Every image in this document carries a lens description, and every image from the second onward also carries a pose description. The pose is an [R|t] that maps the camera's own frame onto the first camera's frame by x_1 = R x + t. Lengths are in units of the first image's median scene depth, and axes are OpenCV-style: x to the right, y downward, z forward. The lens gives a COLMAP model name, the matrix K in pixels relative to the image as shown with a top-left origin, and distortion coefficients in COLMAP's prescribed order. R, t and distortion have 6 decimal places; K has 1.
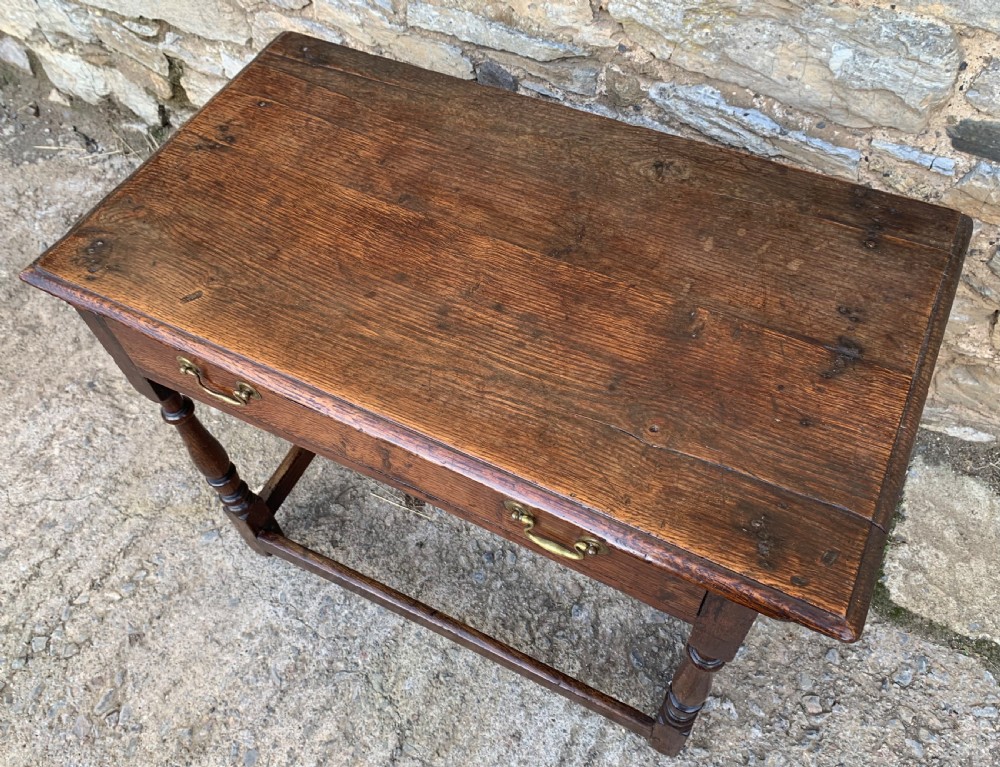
lens RADIAL K [[818.7, 0, 515.8], [0, 818.7, 350.3], [0, 0, 1]] dist [0.005128, 0.006374]
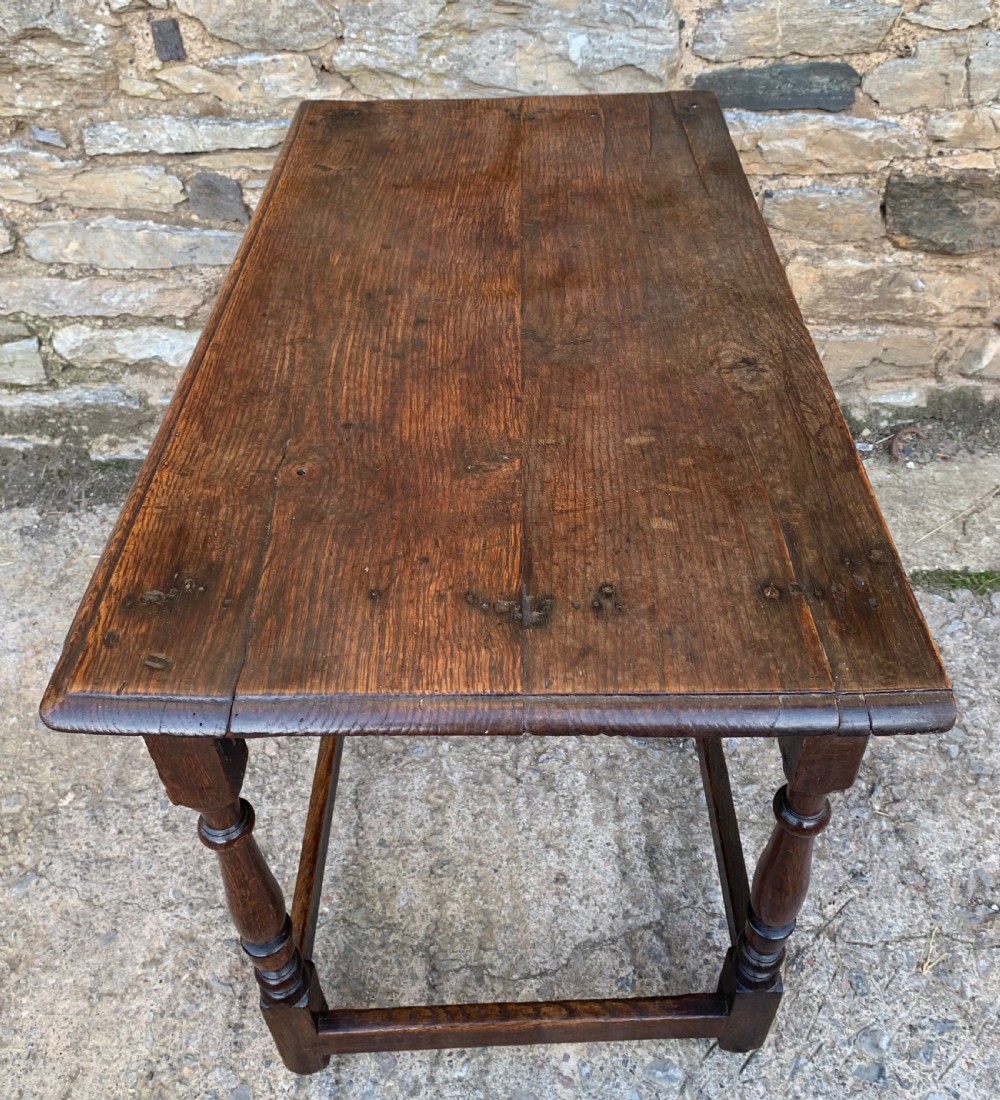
lens RADIAL K [[1026.8, 0, 517.9], [0, 1026.8, 480.5], [0, 0, 1]] dist [0.010166, 0.000000]
pose [[0.857524, -0.314155, 0.407381, -0.311364], [0.403091, 0.902340, -0.152647, 0.257852], [-0.319641, 0.295110, 0.900411, 0.015134]]
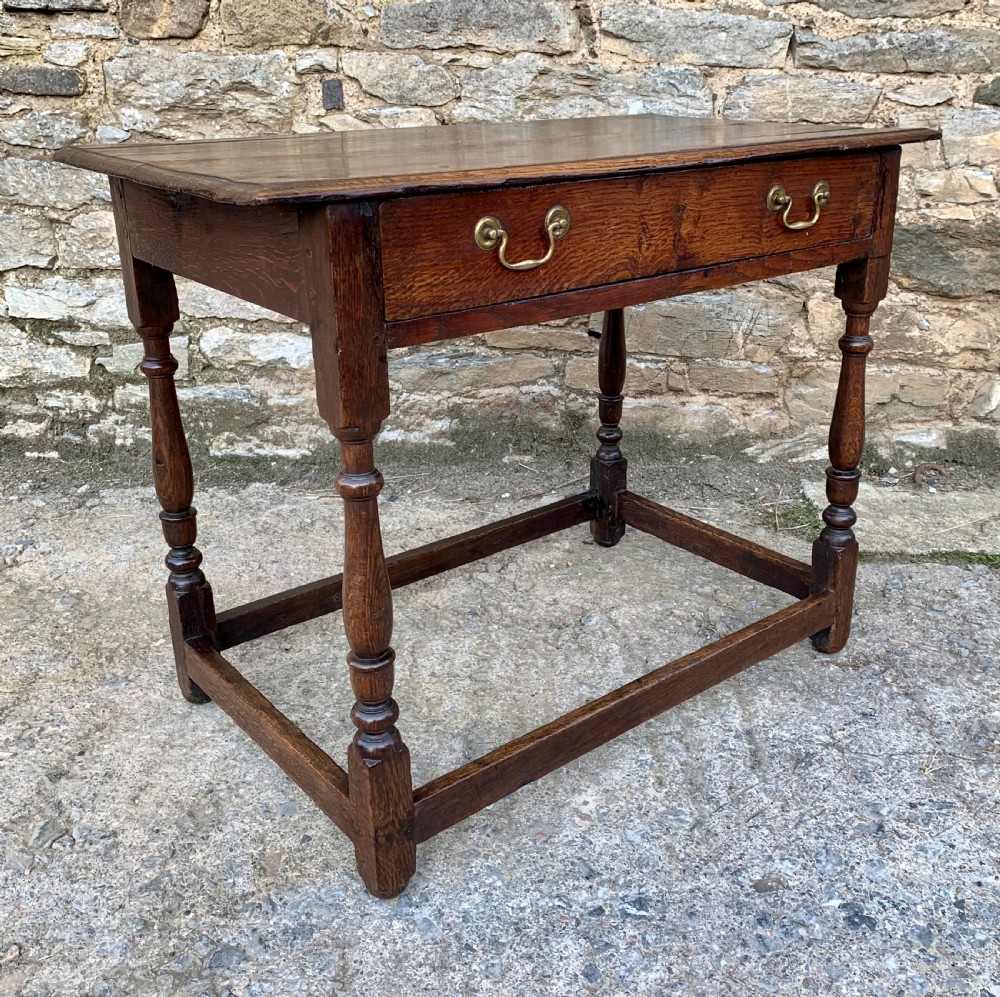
lens RADIAL K [[1074.4, 0, 530.8], [0, 1074.4, 448.7], [0, 0, 1]] dist [0.024060, 0.000000]
pose [[0.896776, -0.115118, 0.427247, -0.501897], [0.334373, 0.808700, -0.483940, 0.772395], [-0.289805, 0.576846, 0.763716, 0.002141]]
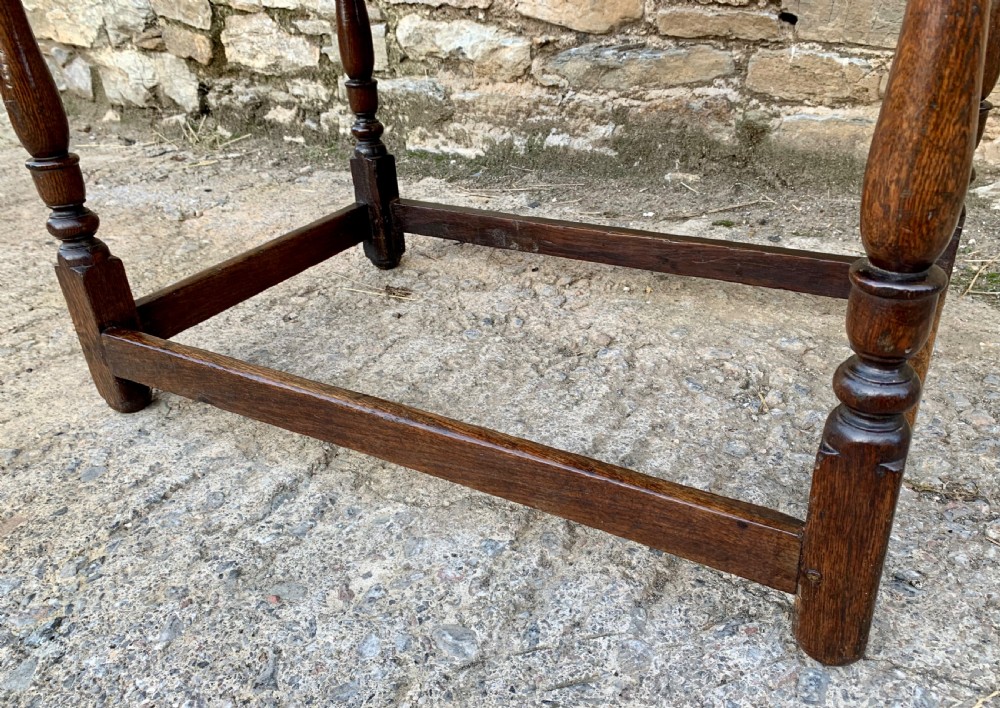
lens RADIAL K [[780.3, 0, 523.4], [0, 780.3, 375.1], [0, 0, 1]] dist [0.022246, -0.015838]
pose [[0.998437, 0.012293, -0.054515, 0.044926], [-0.033289, 0.914373, -0.403503, 0.656715], [0.044887, 0.404687, 0.913353, 0.420697]]
